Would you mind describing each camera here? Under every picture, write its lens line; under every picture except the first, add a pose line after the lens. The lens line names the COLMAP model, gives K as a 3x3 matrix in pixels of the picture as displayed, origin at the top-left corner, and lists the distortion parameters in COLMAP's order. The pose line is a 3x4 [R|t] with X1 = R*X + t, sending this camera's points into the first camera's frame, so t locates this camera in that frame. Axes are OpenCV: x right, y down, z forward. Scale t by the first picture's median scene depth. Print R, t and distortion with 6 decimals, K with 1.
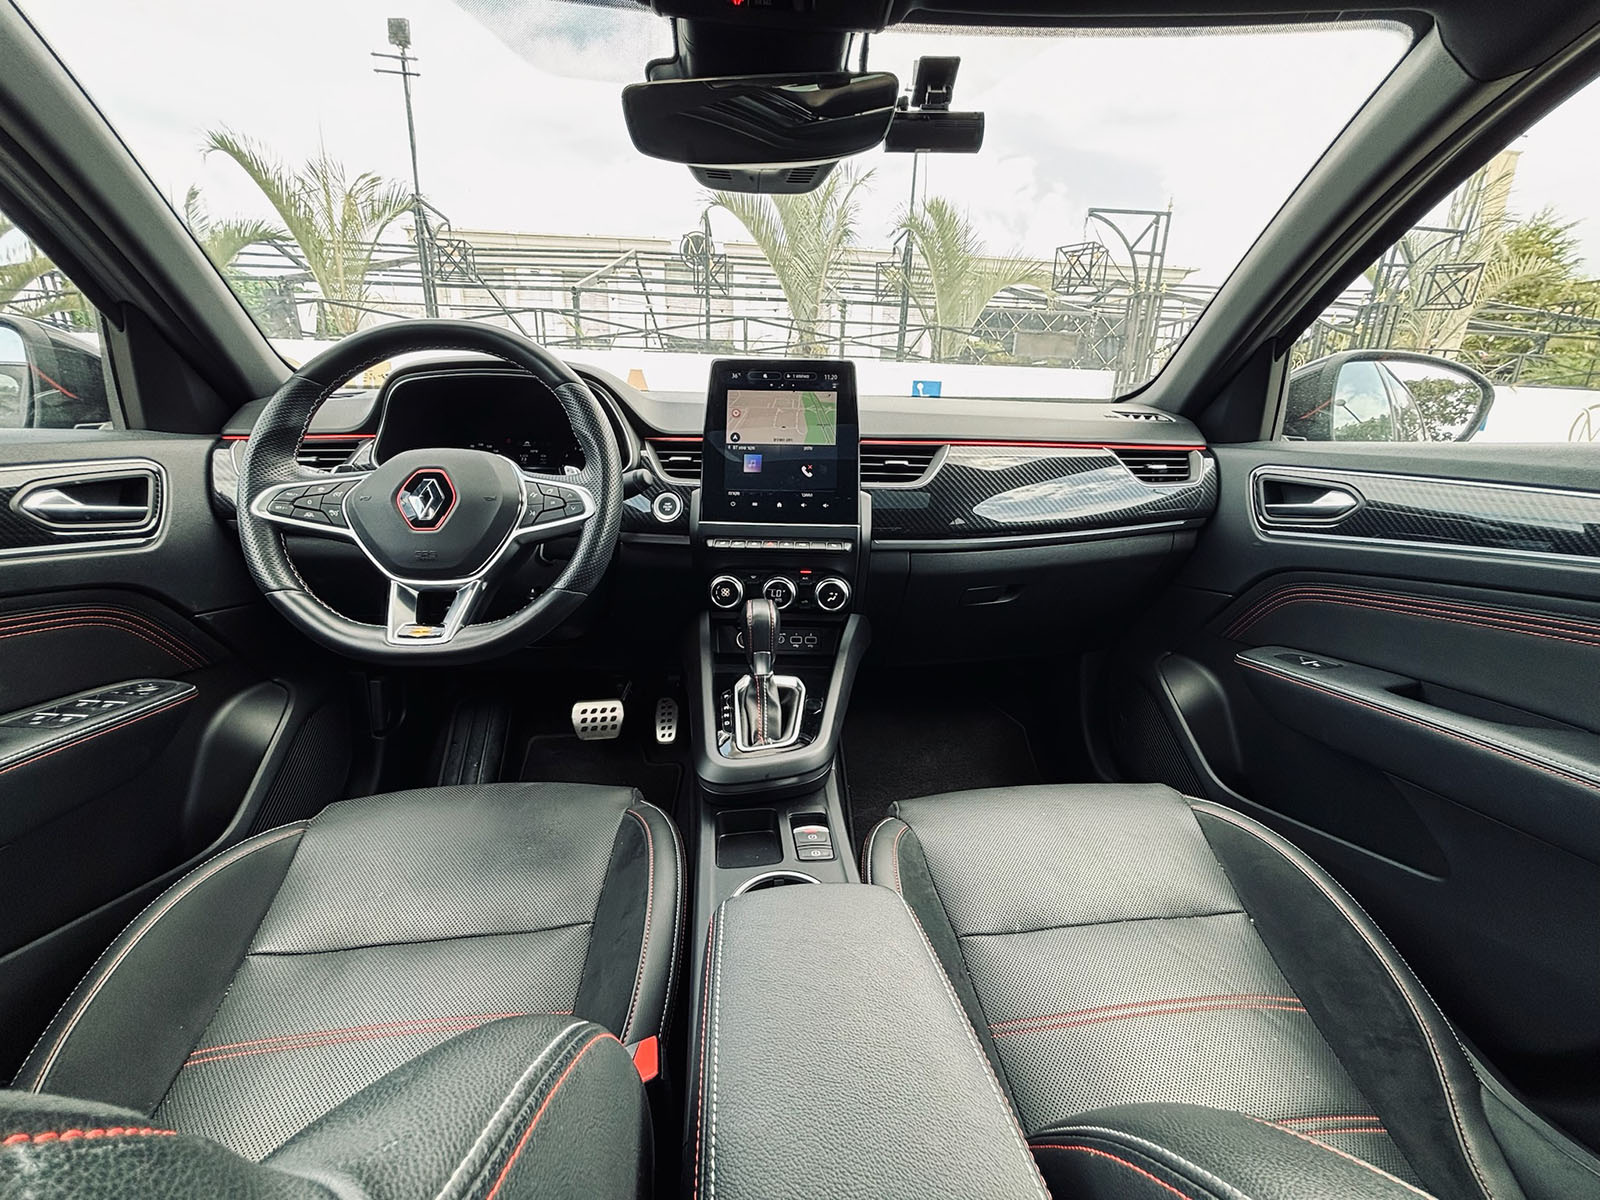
lens RADIAL K [[638.7, 0, 801.0], [0, 638.7, 593.0], [0, 0, 1]] dist [-0.001373, 0.000740]
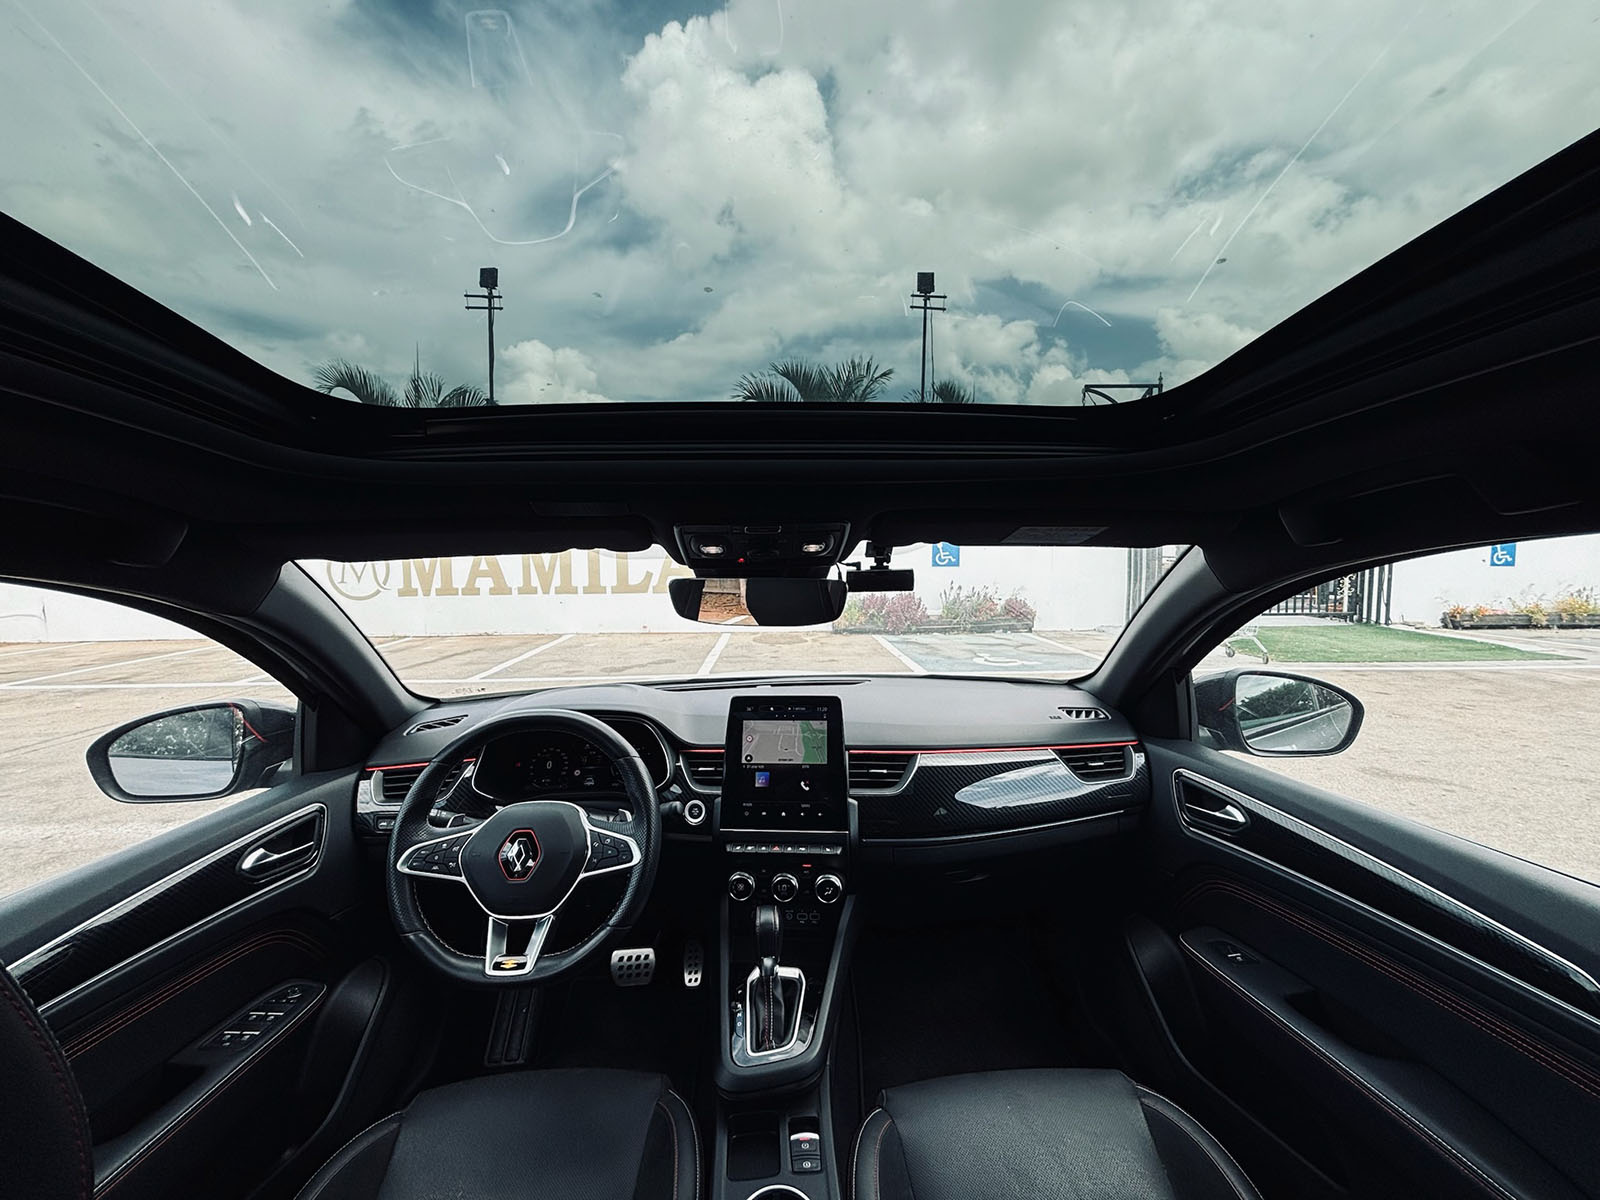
lens RADIAL K [[638.7, 0, 798.7], [0, 638.7, 594.8], [0, 0, 1]] dist [-0.001373, 0.000740]
pose [[0.998167, -0.028961, -0.053147, 0.074464], [0.017219, 0.977685, -0.209367, -0.292617], [0.058024, 0.208068, 0.976392, -0.310136]]
